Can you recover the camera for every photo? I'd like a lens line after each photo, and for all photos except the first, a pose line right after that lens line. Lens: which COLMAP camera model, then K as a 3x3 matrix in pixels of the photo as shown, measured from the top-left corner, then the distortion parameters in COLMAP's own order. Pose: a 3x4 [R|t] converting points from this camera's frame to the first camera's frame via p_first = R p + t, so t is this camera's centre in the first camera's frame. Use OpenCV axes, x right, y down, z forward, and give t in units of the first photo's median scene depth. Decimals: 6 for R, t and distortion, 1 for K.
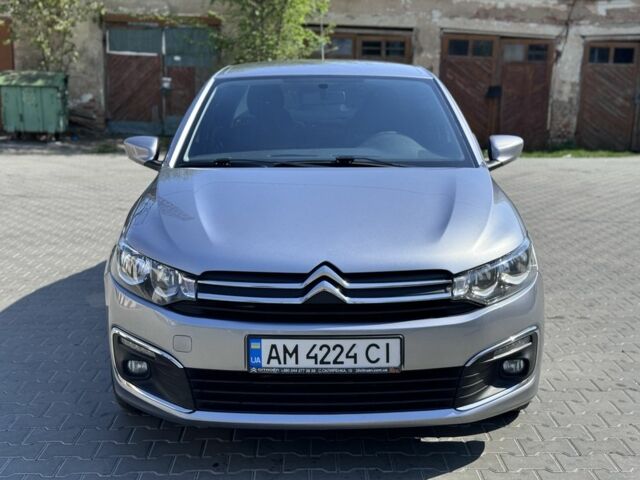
lens RADIAL K [[892.6, 0, 318.0], [0, 892.6, 244.7], [0, 0, 1]] dist [0.047134, 0.000000]
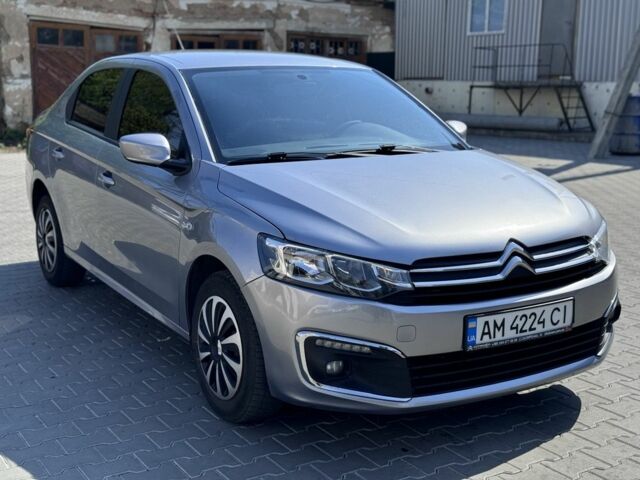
lens RADIAL K [[892.6, 0, 324.6], [0, 892.6, 247.2], [0, 0, 1]] dist [0.047134, 0.000000]
pose [[0.852718, -0.097044, 0.513278, -0.730860], [0.090717, 0.995173, 0.037444, -0.032062], [-0.514433, 0.014634, 0.857405, 0.180546]]
